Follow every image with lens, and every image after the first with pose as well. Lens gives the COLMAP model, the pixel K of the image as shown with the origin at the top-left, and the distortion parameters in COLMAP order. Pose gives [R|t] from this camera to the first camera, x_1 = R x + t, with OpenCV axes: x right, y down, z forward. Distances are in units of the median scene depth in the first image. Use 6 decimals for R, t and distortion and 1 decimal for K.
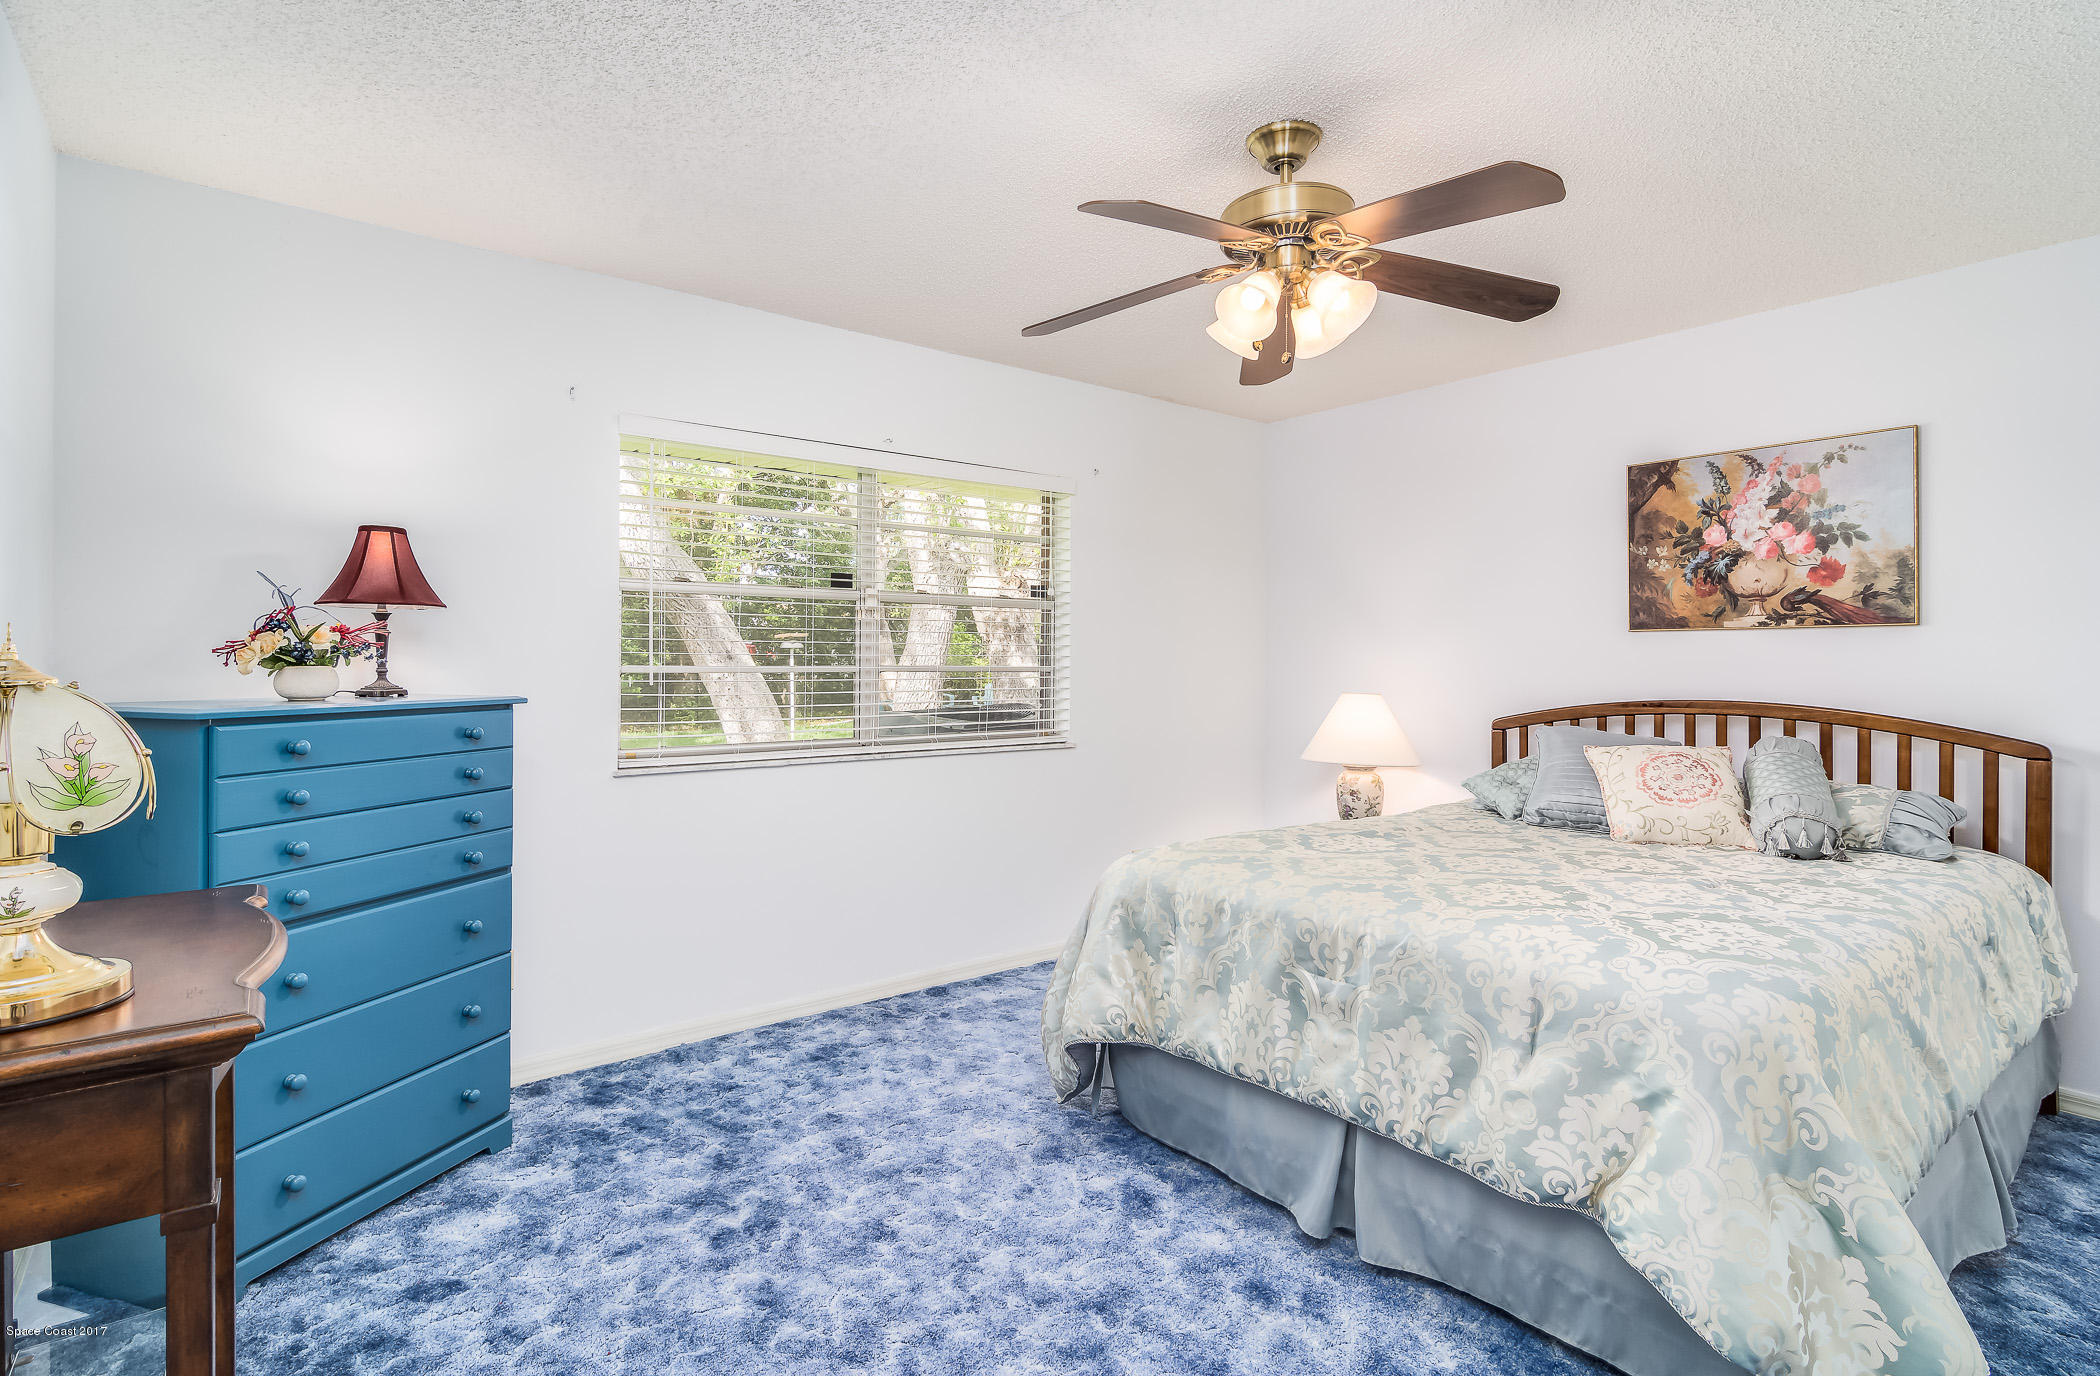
lens RADIAL K [[1035.0, 0, 1046.0], [0, 1035.0, 661.5], [0, 0, 1]] dist [0.000990, 0.000094]
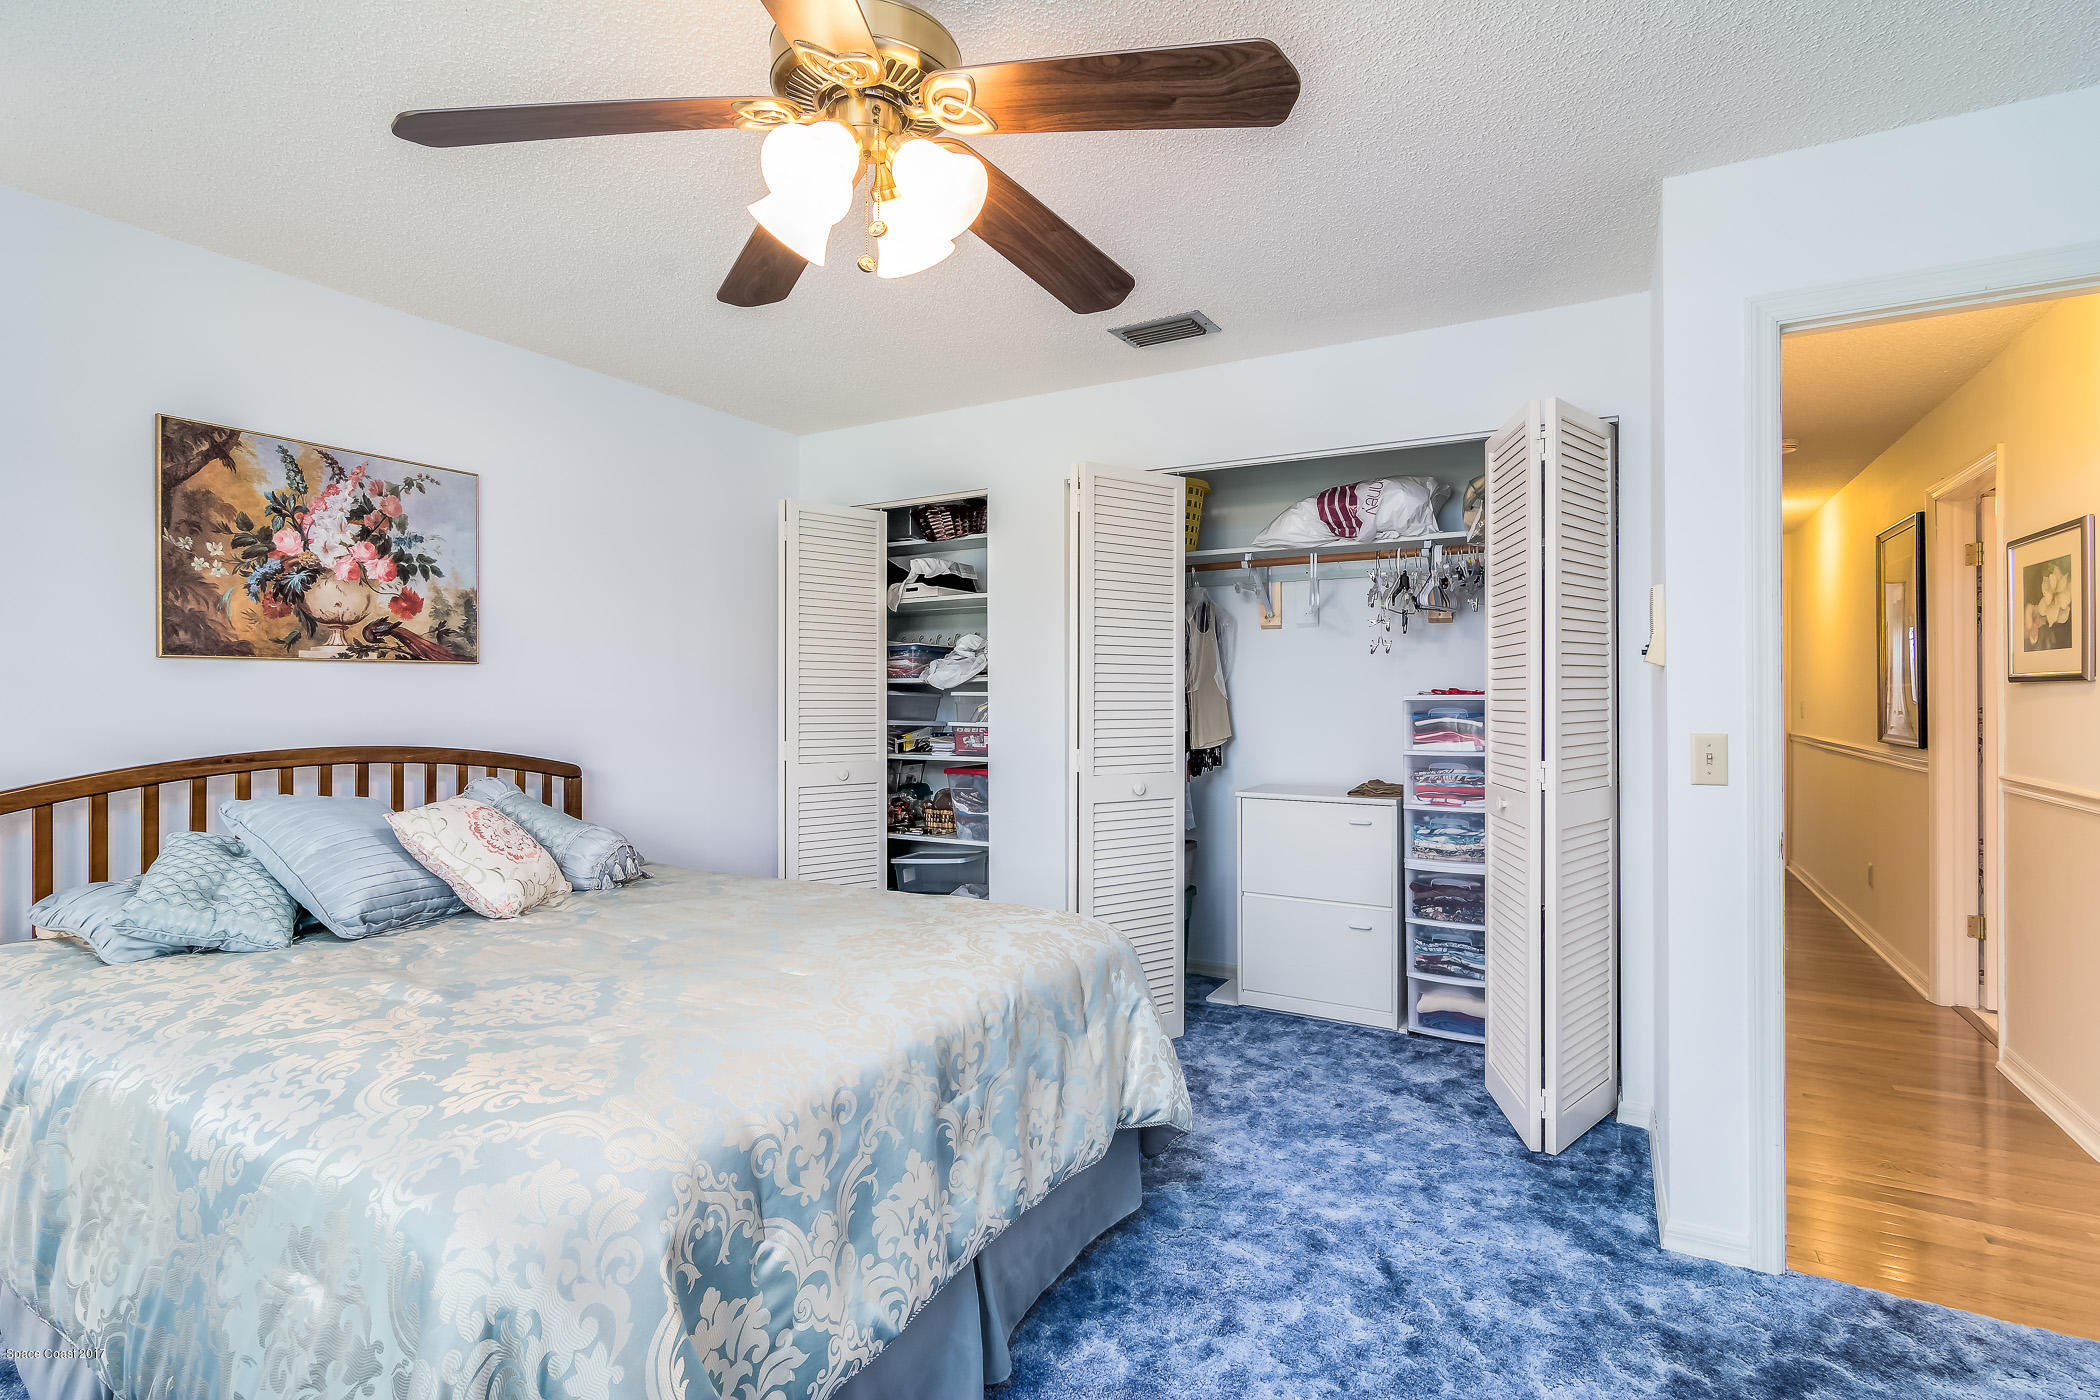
lens RADIAL K [[992.9, 0, 1050.0], [0, 992.9, 700.0], [0, 0, 1]] dist [-0.000976, -0.000372]
pose [[-0.383431, -0.006098, 0.923550, -0.291528], [0.005054, 0.999949, 0.008701, -0.003686], [-0.923556, 0.008004, -0.383380, 0.771884]]
